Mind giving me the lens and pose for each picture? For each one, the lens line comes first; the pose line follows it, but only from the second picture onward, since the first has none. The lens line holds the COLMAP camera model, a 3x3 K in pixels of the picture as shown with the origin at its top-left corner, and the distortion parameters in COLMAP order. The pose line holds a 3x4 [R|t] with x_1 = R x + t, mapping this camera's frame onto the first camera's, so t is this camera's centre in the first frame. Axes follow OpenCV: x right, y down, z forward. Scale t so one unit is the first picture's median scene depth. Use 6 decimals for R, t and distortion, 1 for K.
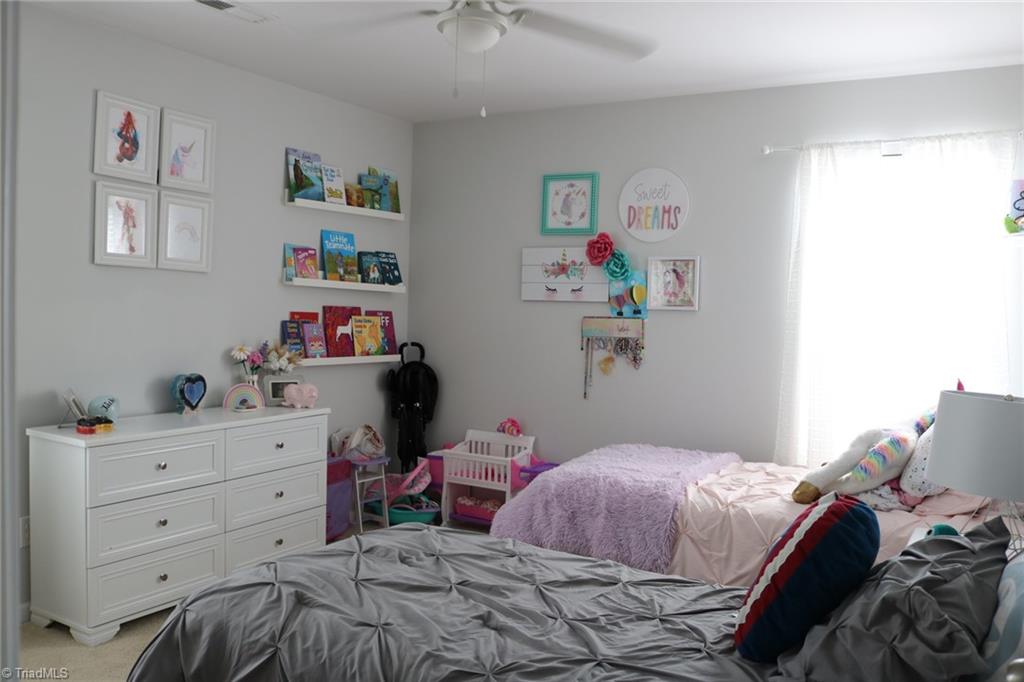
lens RADIAL K [[861.9, 0, 512.0], [0, 861.9, 341.0], [0, 0, 1]] dist [-0.013803, 0.004706]
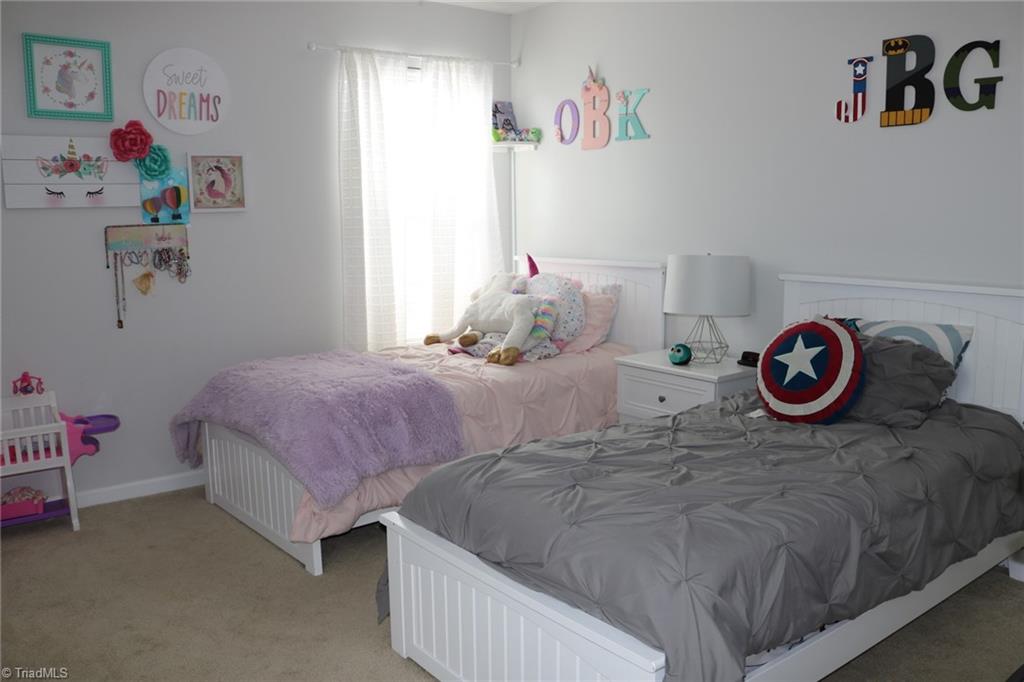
lens RADIAL K [[861.9, 0, 512.0], [0, 861.9, 341.0], [0, 0, 1]] dist [-0.013803, 0.004706]
pose [[0.392015, -0.181287, 0.901920, -0.518376], [0.063462, 0.983385, 0.170078, -0.036182], [-0.917767, -0.009436, 0.397006, 0.346064]]
